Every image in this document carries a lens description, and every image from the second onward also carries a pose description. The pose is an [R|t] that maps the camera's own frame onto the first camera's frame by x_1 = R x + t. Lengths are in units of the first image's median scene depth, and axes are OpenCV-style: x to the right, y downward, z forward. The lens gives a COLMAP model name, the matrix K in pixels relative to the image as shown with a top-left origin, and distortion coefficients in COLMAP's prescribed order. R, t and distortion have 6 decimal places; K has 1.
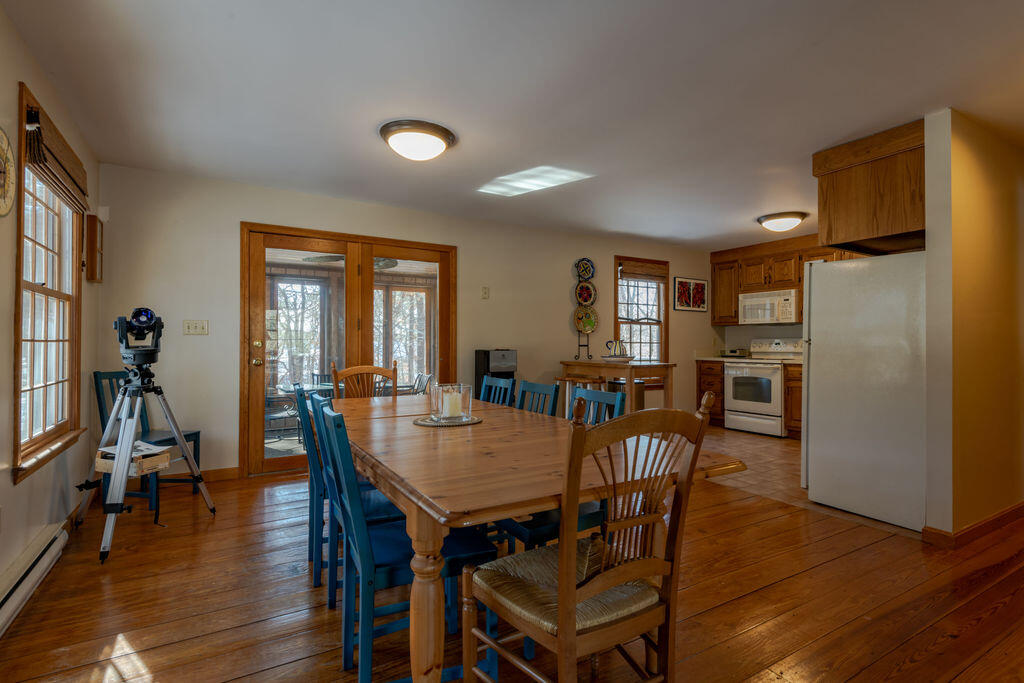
lens RADIAL K [[504.6, 0, 515.7], [0, 504.6, 343.9], [0, 0, 1]] dist [0.023024, -0.007549]
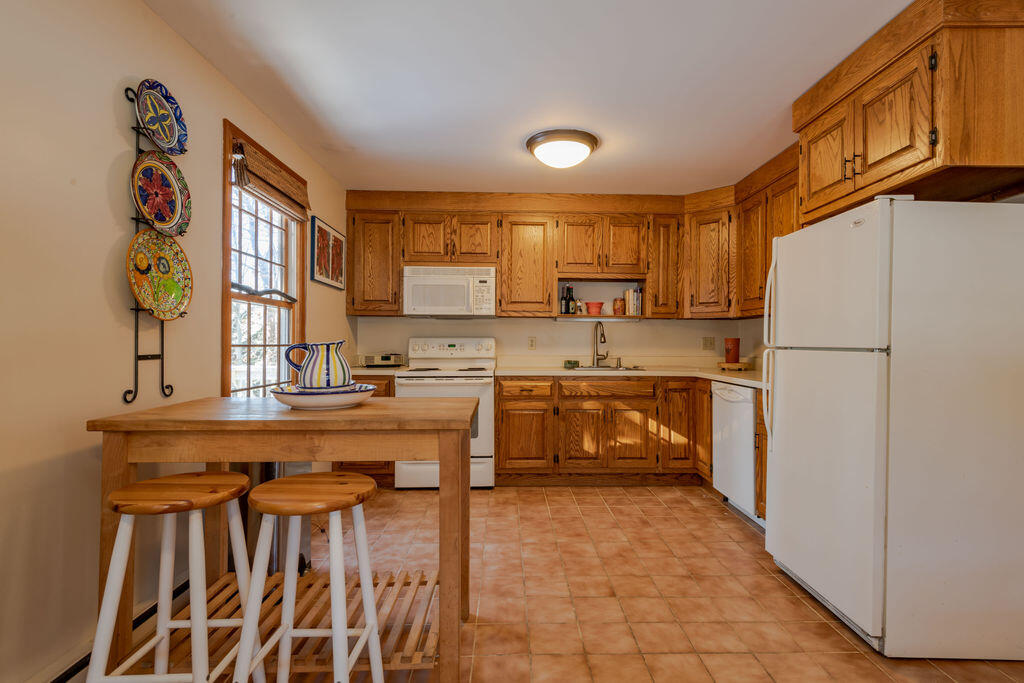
lens RADIAL K [[504.6, 0, 519.0], [0, 504.6, 340.4], [0, 0, 1]] dist [0.023024, -0.007549]
pose [[0.501041, 0.003123, 0.865418, -0.026983], [-0.005769, 0.999983, -0.000269, -0.007870], [-0.865405, -0.004858, 0.501050, 0.609056]]
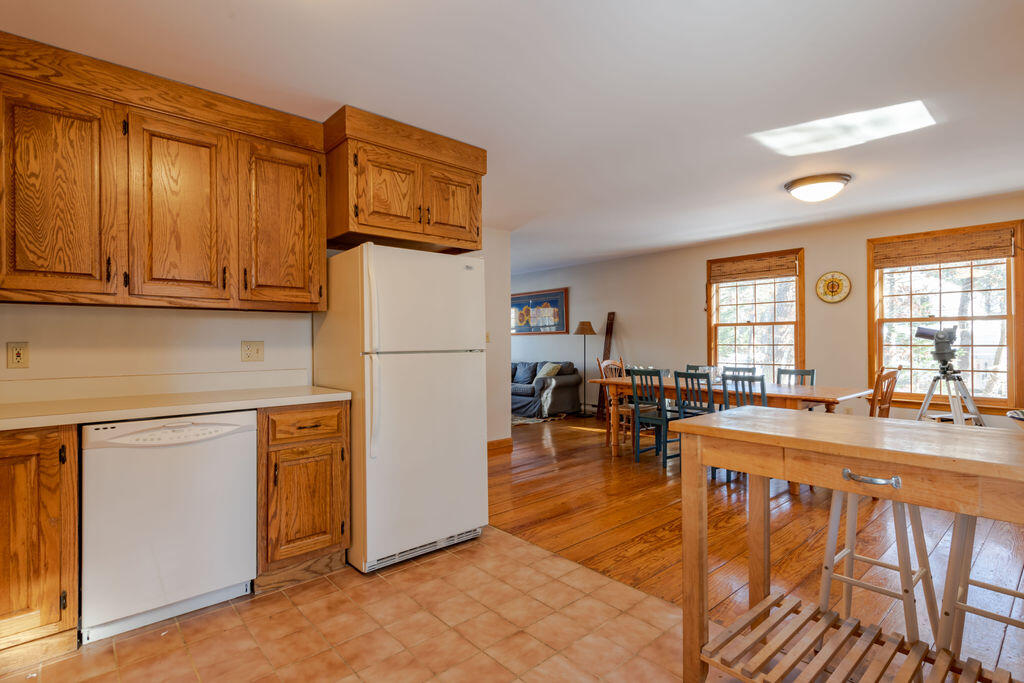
lens RADIAL K [[504.6, 0, 525.3], [0, 504.6, 340.2], [0, 0, 1]] dist [0.023024, -0.007549]
pose [[-0.981273, 0.003362, -0.192591, 0.385268], [0.003789, 0.999991, -0.001850, -0.012469], [0.192583, -0.002545, -0.981277, 1.056229]]
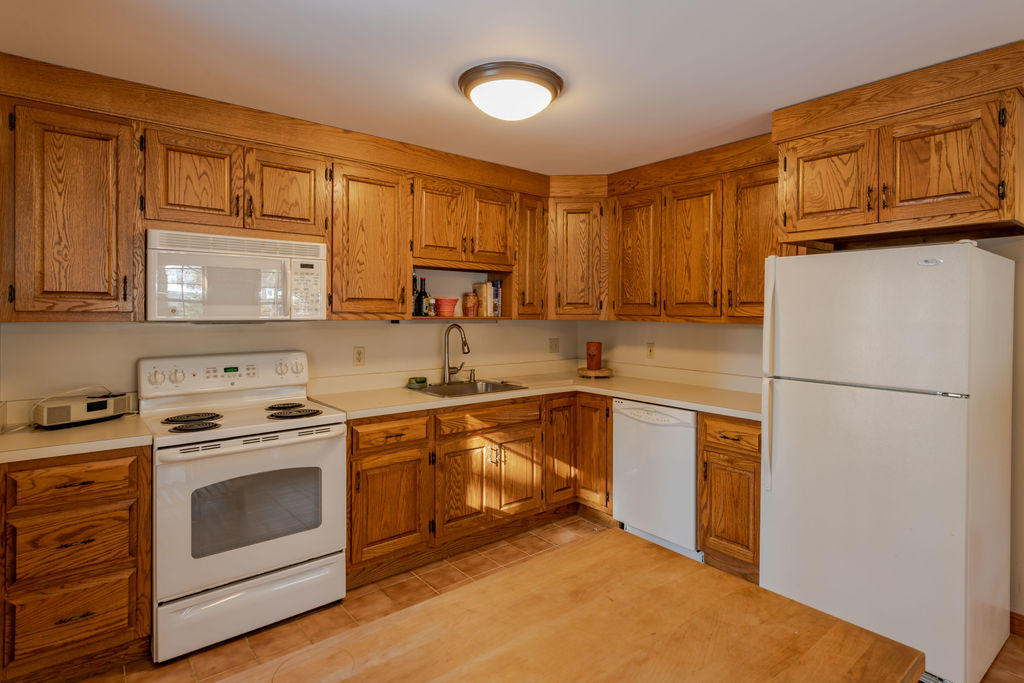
lens RADIAL K [[539.9, 0, 533.5], [0, 539.9, 315.8], [0, 0, 1]] dist [0.006862, -0.001012]
pose [[-0.148674, -0.012705, 0.988805, 0.063162], [-0.007189, 0.999905, 0.011766, -0.051326], [-0.988860, -0.005359, -0.148751, 0.866944]]
